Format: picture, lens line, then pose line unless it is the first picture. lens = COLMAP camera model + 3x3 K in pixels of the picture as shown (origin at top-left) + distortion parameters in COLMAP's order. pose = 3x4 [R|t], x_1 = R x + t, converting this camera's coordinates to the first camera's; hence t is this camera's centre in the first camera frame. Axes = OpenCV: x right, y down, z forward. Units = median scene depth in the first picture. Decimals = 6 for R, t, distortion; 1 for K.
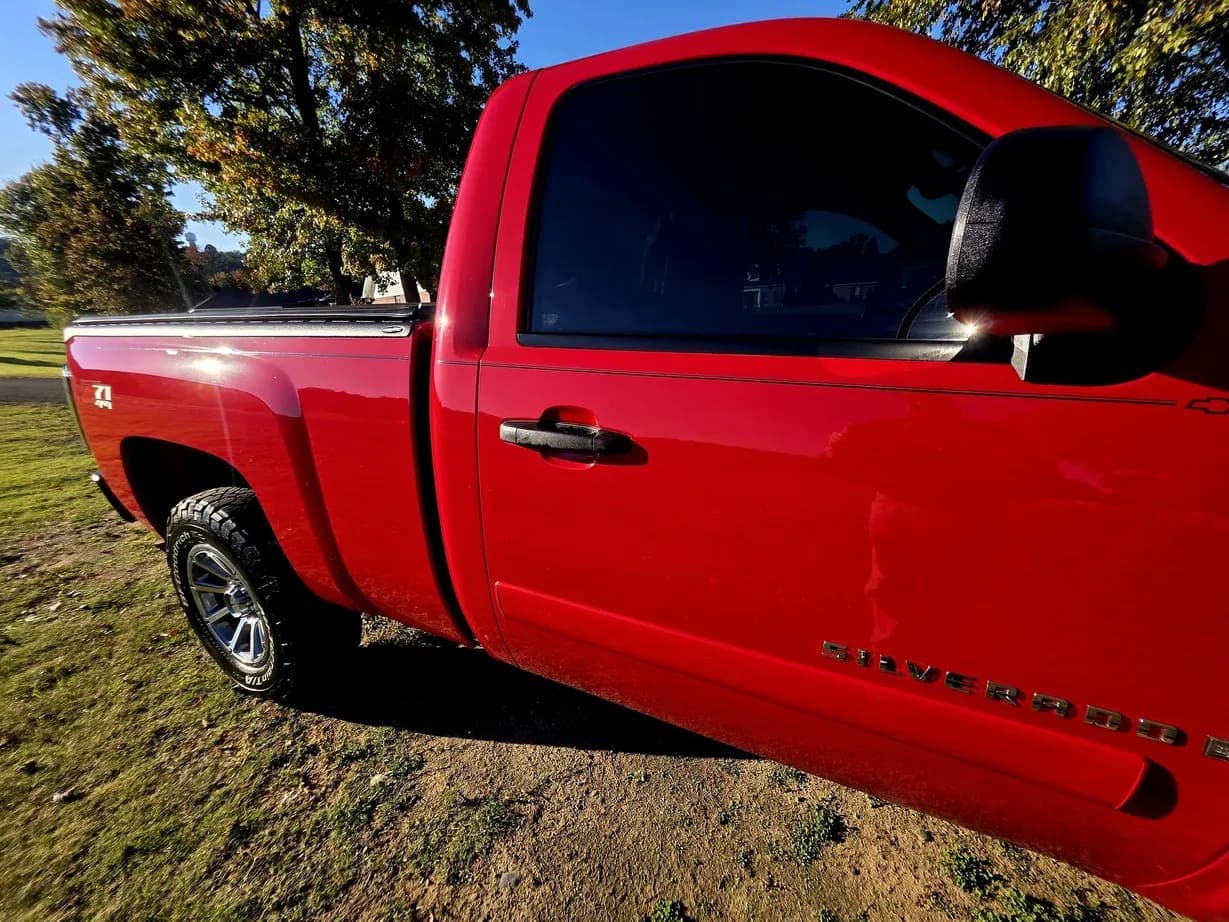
lens RADIAL K [[494.6, 0, 614.5], [0, 494.6, 461.0], [0, 0, 1]] dist [0.002741, -0.000893]
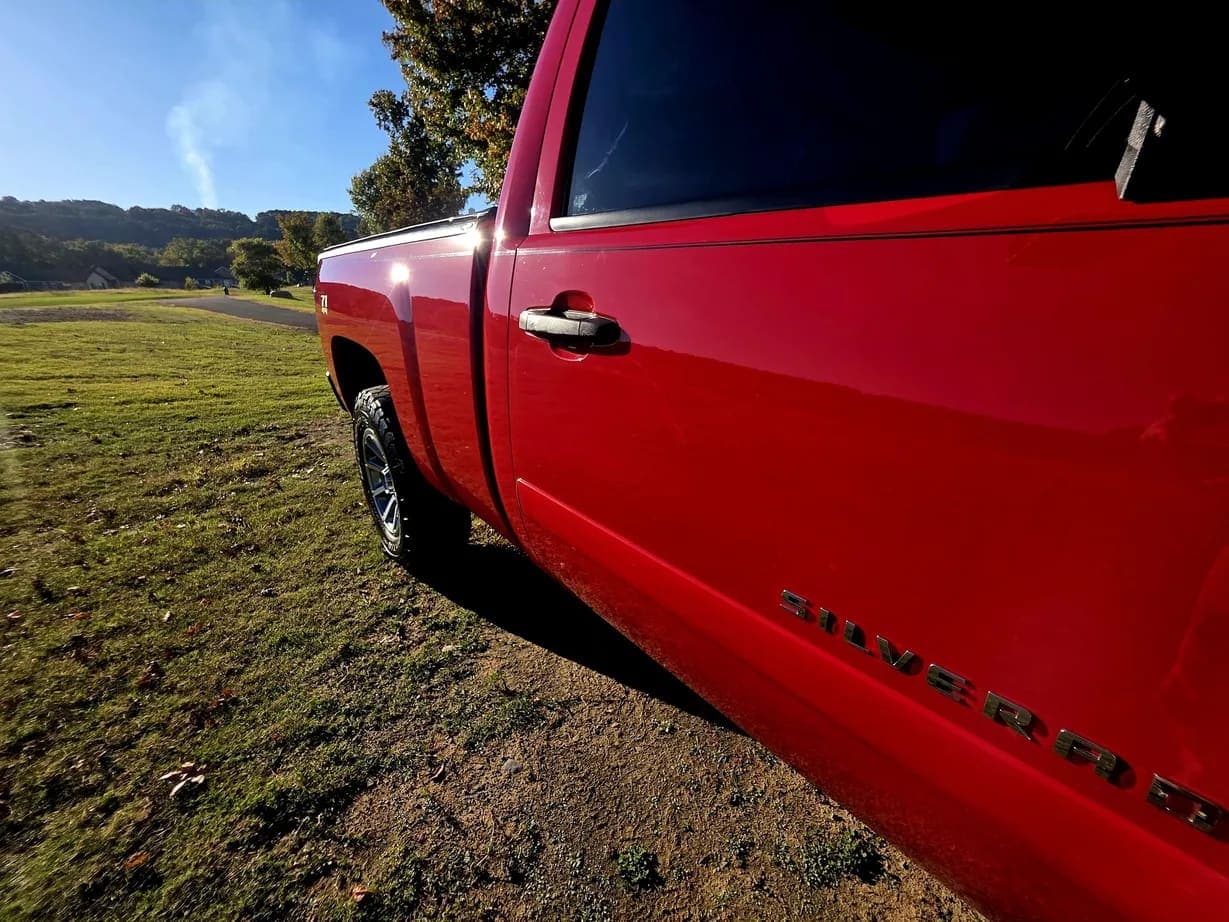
lens RADIAL K [[494.6, 0, 614.5], [0, 494.6, 461.0], [0, 0, 1]] dist [0.002741, -0.000893]
pose [[0.917203, 0.160414, -0.364699, 0.201102], [-0.140482, 0.986786, 0.080736, 0.065794], [0.372831, -0.022818, 0.927619, 0.088060]]
